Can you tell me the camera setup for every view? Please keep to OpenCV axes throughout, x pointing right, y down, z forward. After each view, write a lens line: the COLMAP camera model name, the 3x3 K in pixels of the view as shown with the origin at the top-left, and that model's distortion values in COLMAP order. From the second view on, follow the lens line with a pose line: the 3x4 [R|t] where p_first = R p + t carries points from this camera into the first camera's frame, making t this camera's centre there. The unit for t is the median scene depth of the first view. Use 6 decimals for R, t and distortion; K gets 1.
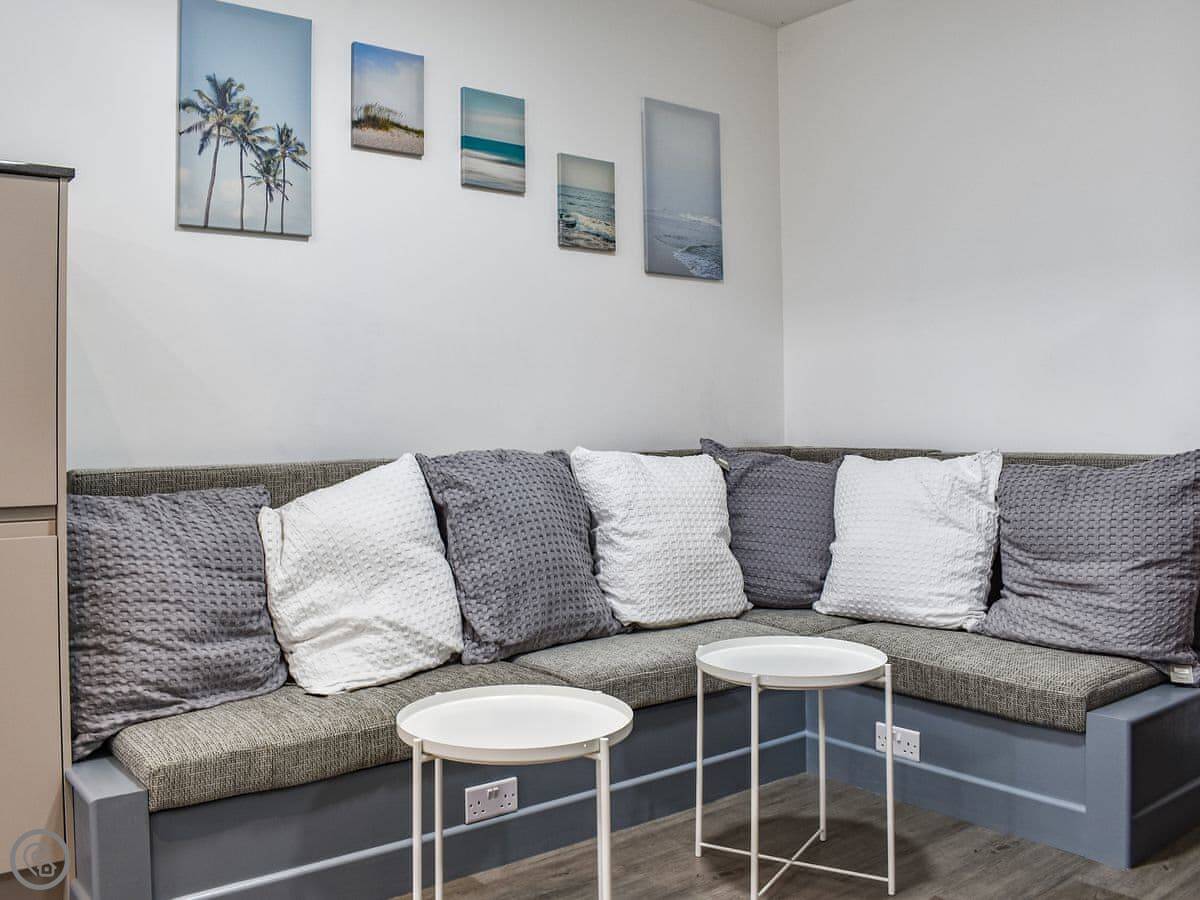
lens RADIAL K [[1045.1, 0, 600.0], [0, 1045.1, 450.0], [0, 0, 1]] dist [-0.072557, -0.006051]
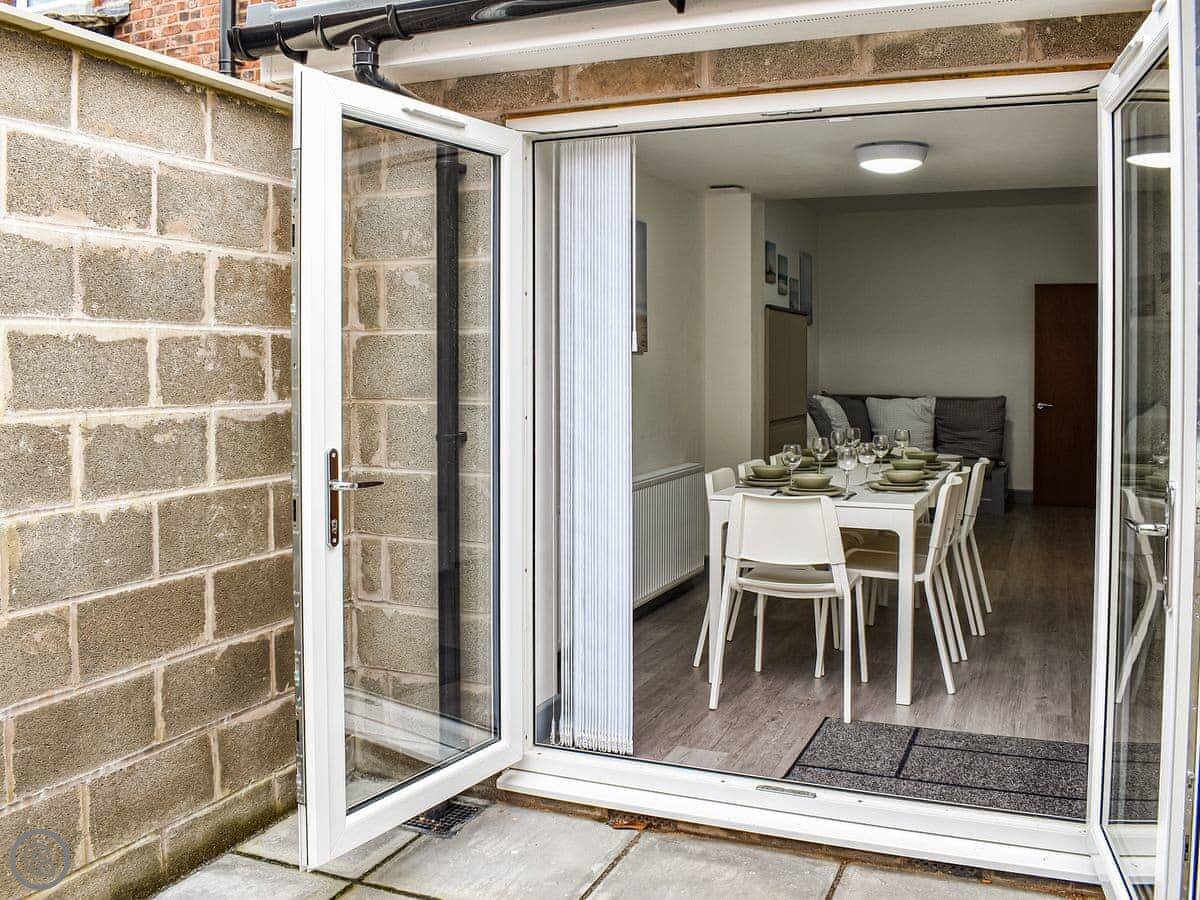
lens RADIAL K [[1045.1, 0, 600.0], [0, 1045.1, 450.0], [0, 0, 1]] dist [-0.072557, -0.006051]
pose [[0.880800, -0.028978, 0.472601, -1.877318], [0.002724, 0.998419, 0.056141, -0.013531], [-0.473481, -0.048161, 0.879486, -1.161401]]
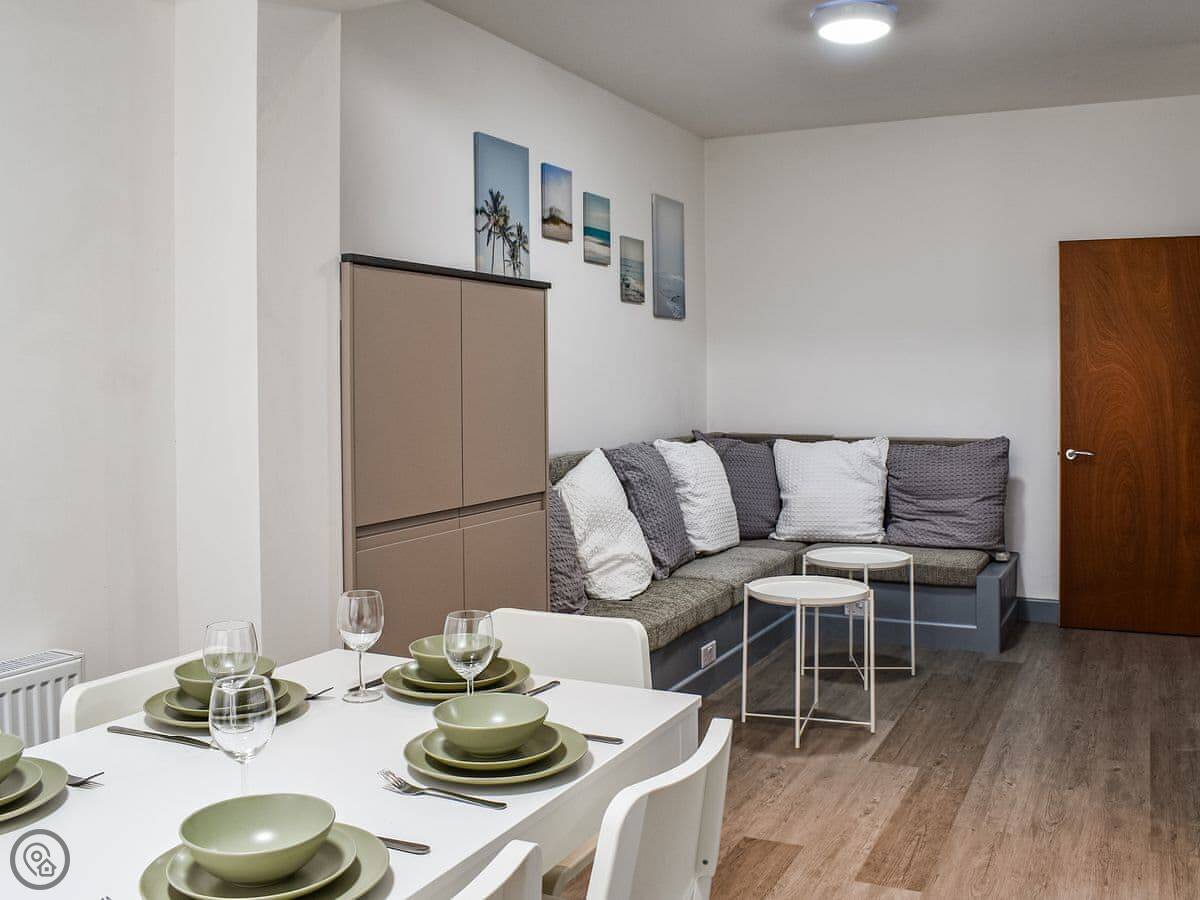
lens RADIAL K [[1086.6, 0, 600.0], [0, 1086.6, 450.0], [0, 0, 1]] dist [-0.076250, 0.001611]
pose [[0.902619, -0.025921, 0.429660, -0.820642], [0.009542, 0.999145, 0.040232, -0.054683], [-0.430335, -0.032215, 0.902094, -0.407980]]
